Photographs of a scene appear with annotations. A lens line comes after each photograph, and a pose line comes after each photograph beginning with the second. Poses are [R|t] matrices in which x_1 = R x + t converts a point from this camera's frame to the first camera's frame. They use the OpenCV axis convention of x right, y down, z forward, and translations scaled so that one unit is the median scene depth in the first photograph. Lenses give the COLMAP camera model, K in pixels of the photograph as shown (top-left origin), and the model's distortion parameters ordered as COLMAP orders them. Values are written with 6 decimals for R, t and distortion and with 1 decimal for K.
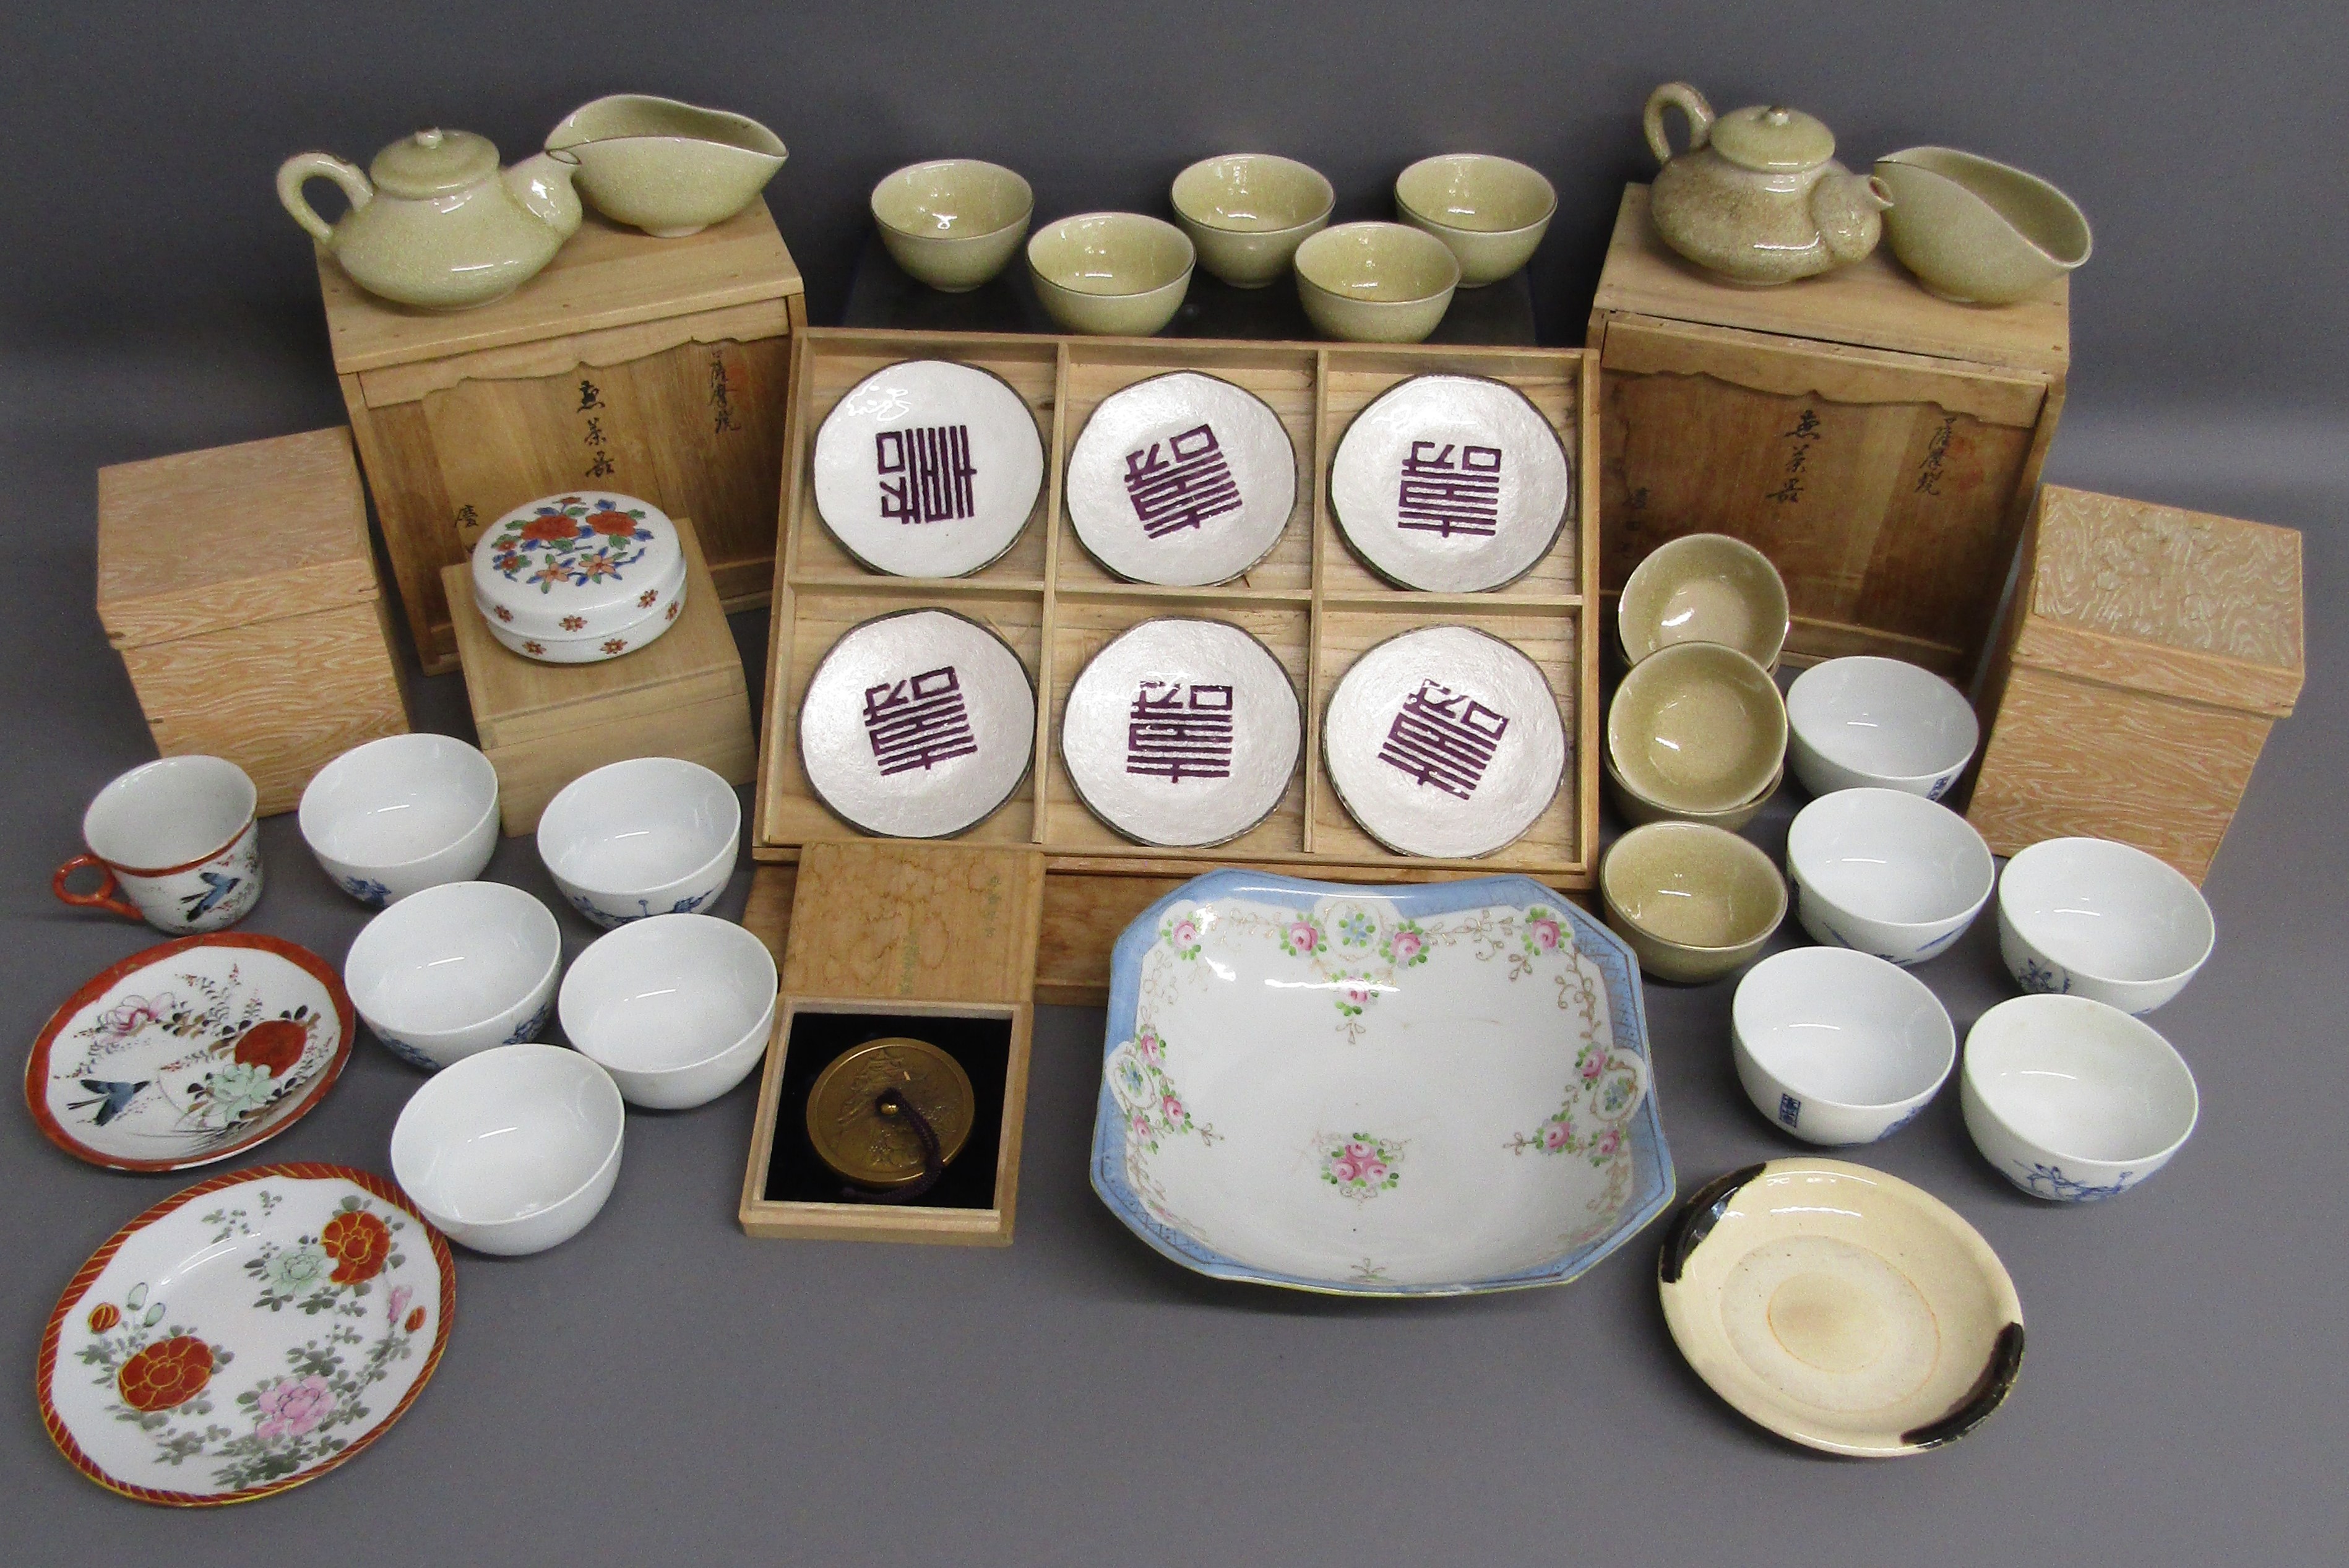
lens RADIAL K [[2297.6, 0, 1174.5], [0, 2297.6, 784.0], [0, 0, 1]] dist [0.001022, 0.002290]
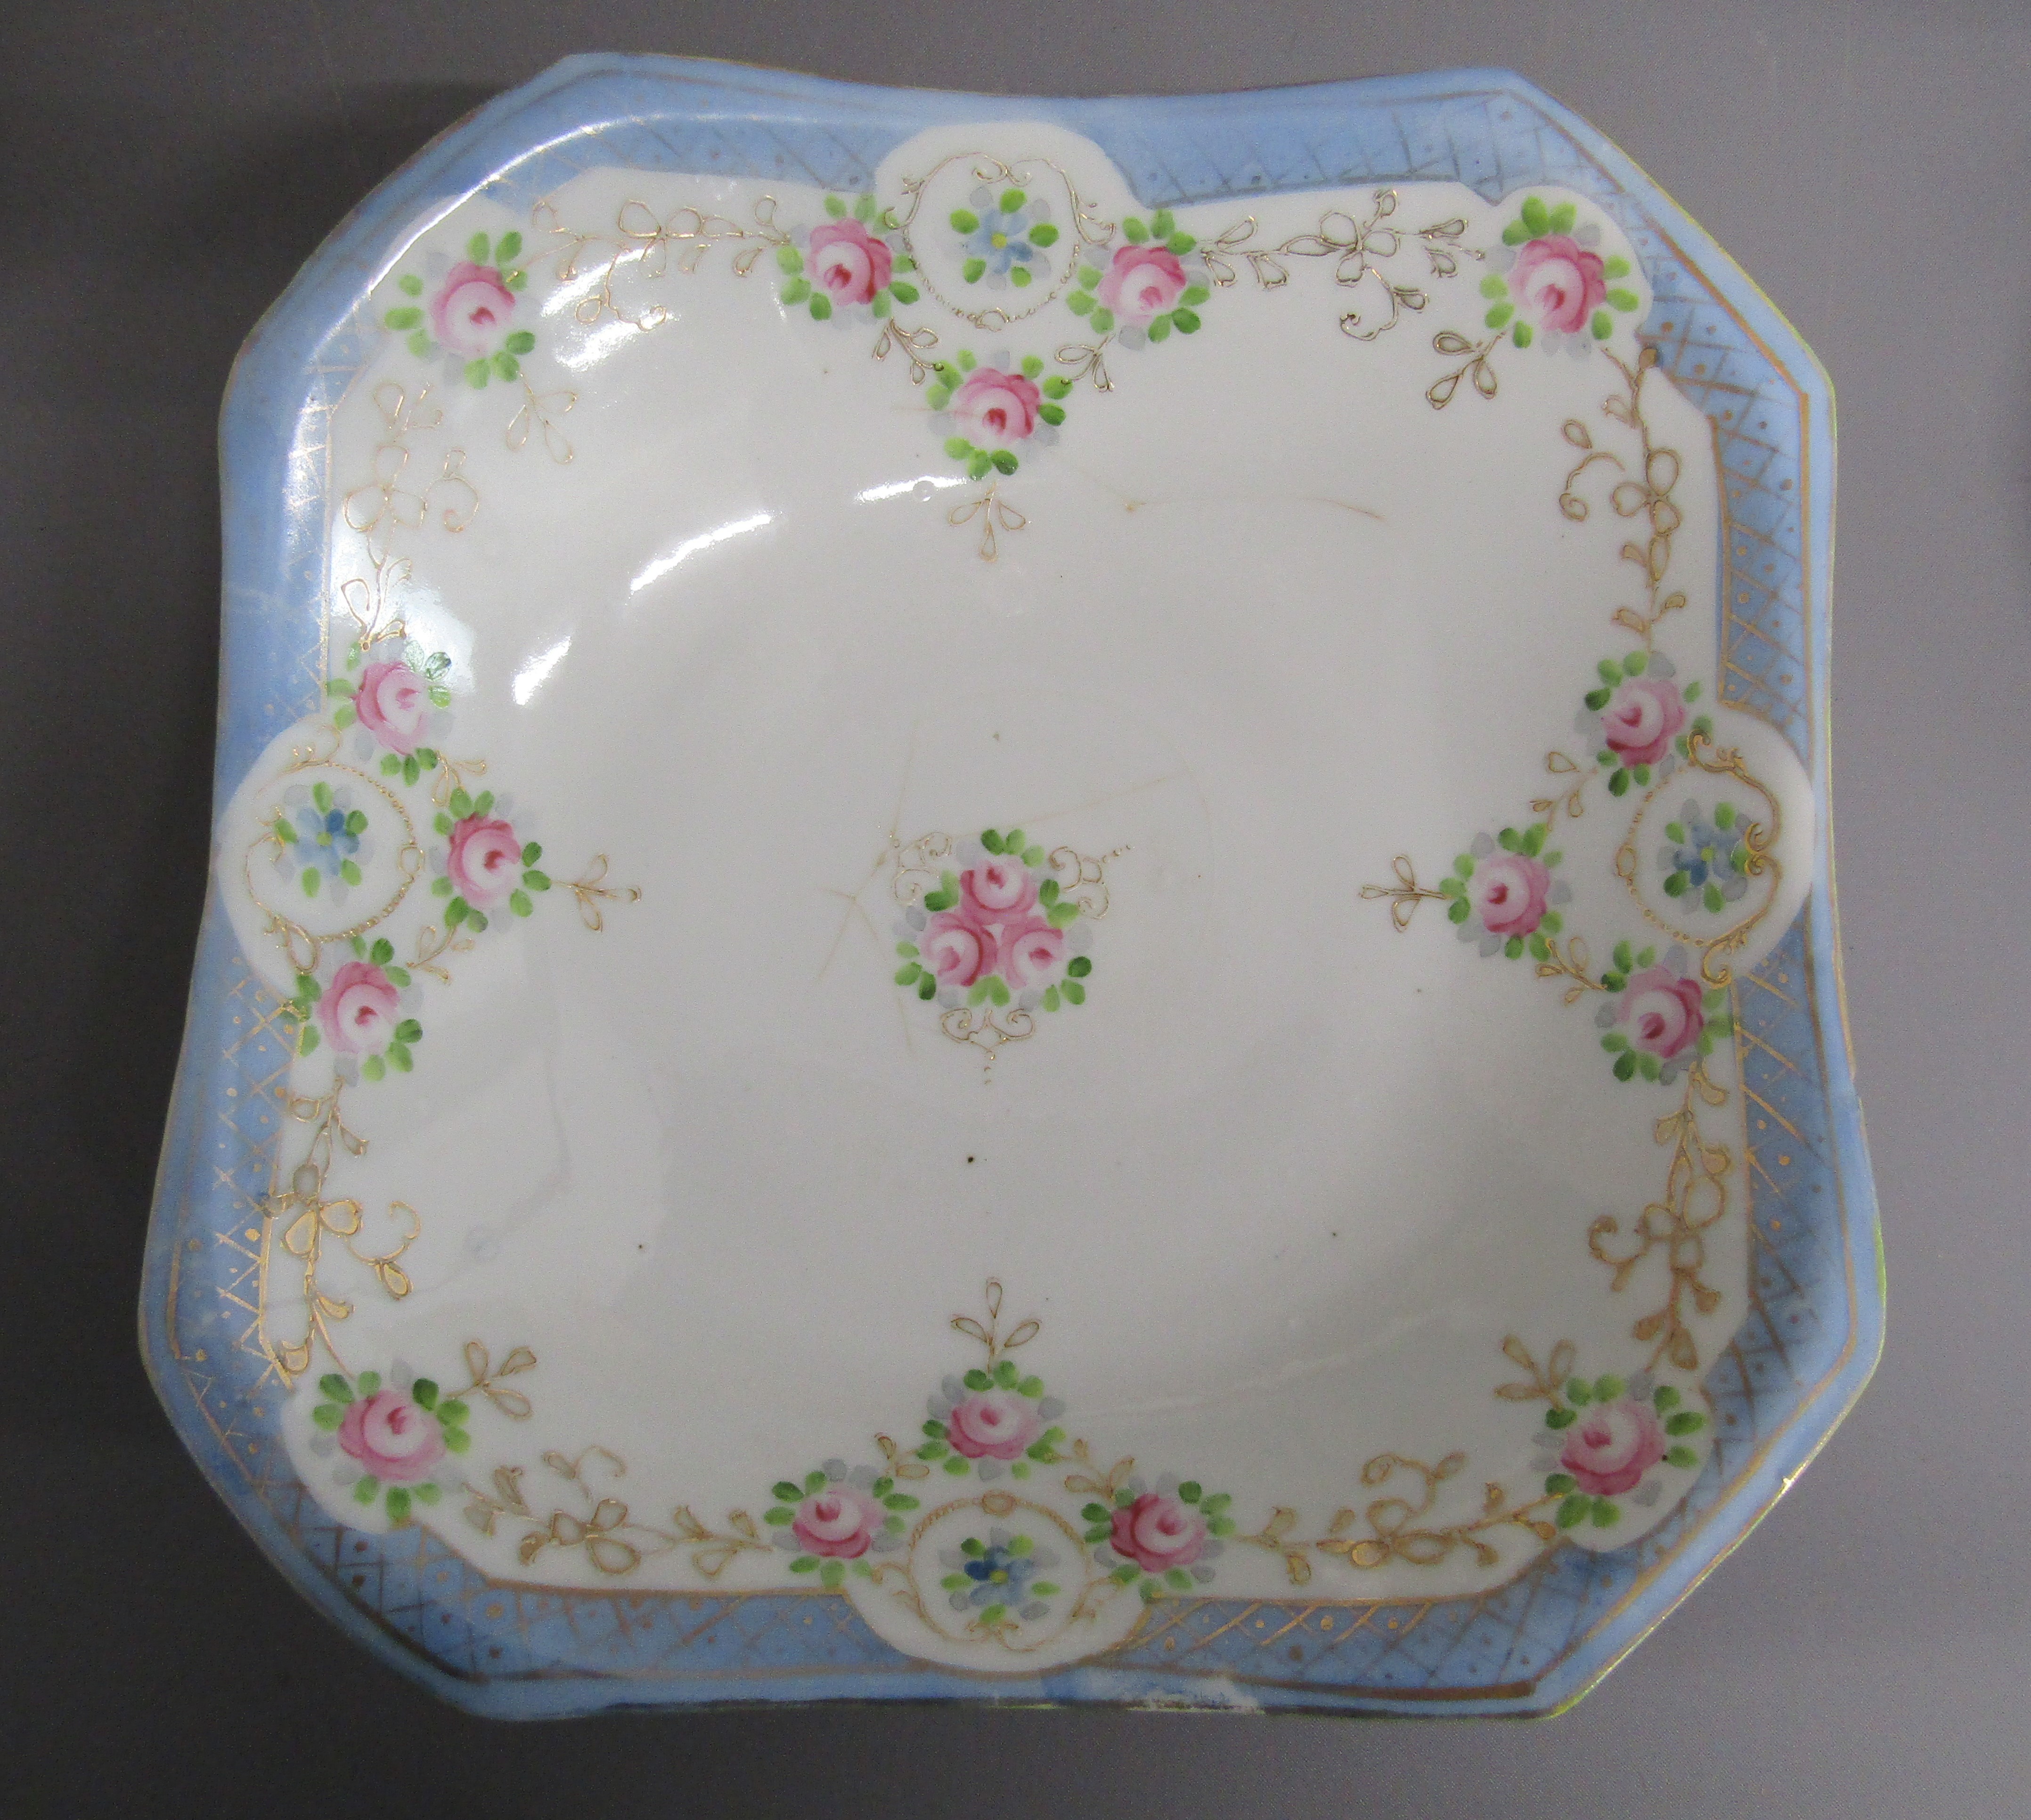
lens RADIAL K [[1747.6, 0, 1015.5], [0, 1747.6, 910.0], [0, 0, 1]] dist [0.002275, 0.003421]
pose [[0.999678, -0.016780, 0.019042, 0.076998], [0.000051, 0.751605, 0.659614, -0.035385], [-0.025381, -0.659400, 0.751363, 0.761062]]
